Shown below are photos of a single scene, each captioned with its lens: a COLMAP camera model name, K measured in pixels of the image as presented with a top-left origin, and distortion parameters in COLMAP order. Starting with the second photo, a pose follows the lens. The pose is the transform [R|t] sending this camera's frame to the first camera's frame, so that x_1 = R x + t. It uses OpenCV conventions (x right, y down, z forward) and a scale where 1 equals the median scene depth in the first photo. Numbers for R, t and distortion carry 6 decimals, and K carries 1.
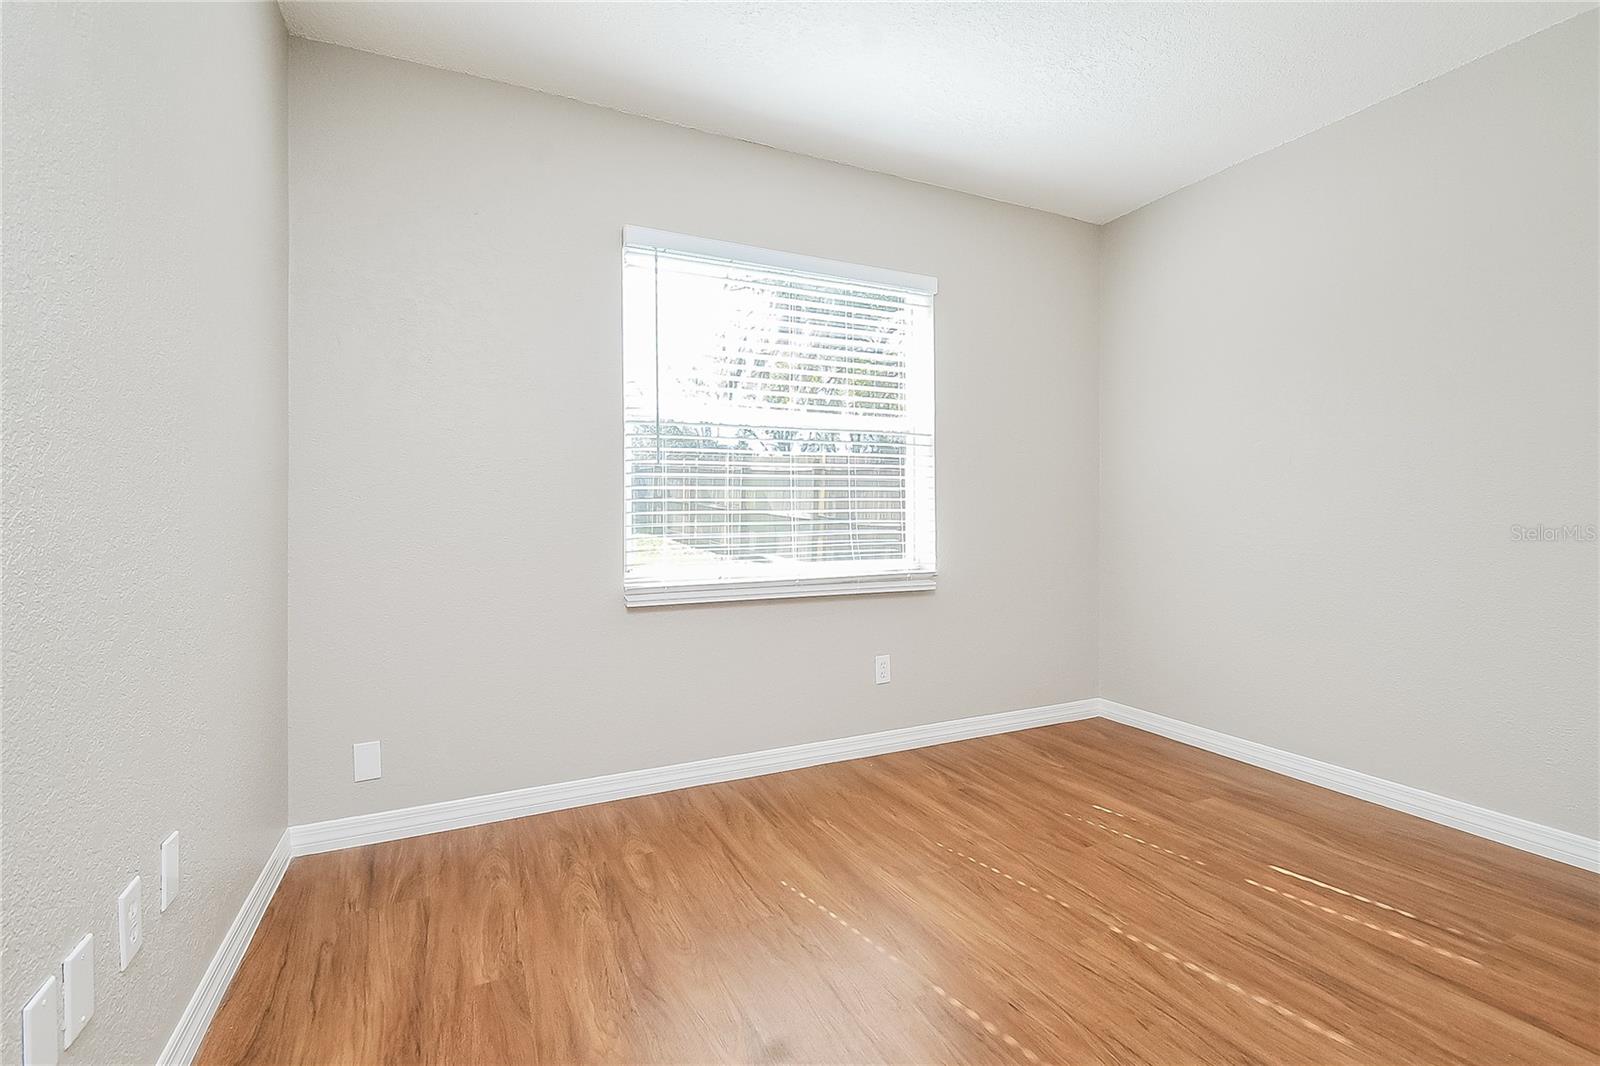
lens RADIAL K [[700.7, 0, 795.8], [0, 700.7, 531.5], [0, 0, 1]] dist [0.000704, -0.012005]
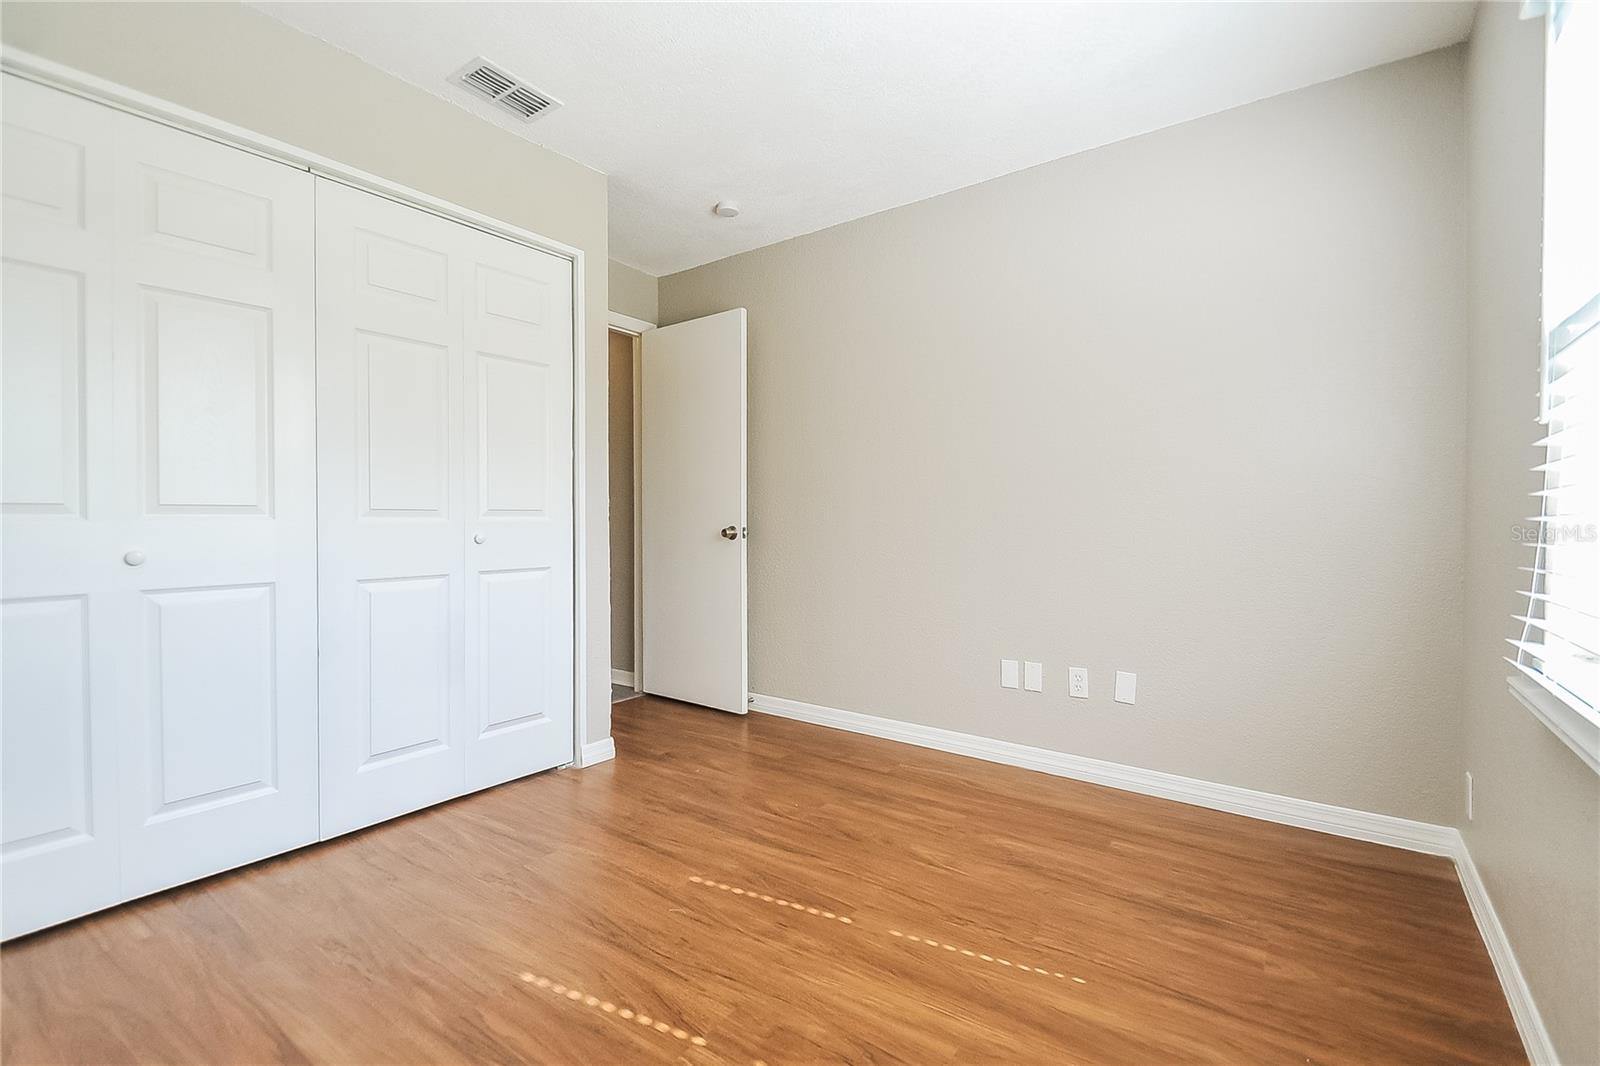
lens RADIAL K [[700.7, 0, 795.8], [0, 700.7, 531.5], [0, 0, 1]] dist [0.000704, -0.012005]
pose [[-0.879691, 0.009159, -0.475457, 0.801825], [-0.011748, 0.999091, 0.040983, -0.053250], [0.475400, 0.041638, -0.878784, 1.901039]]
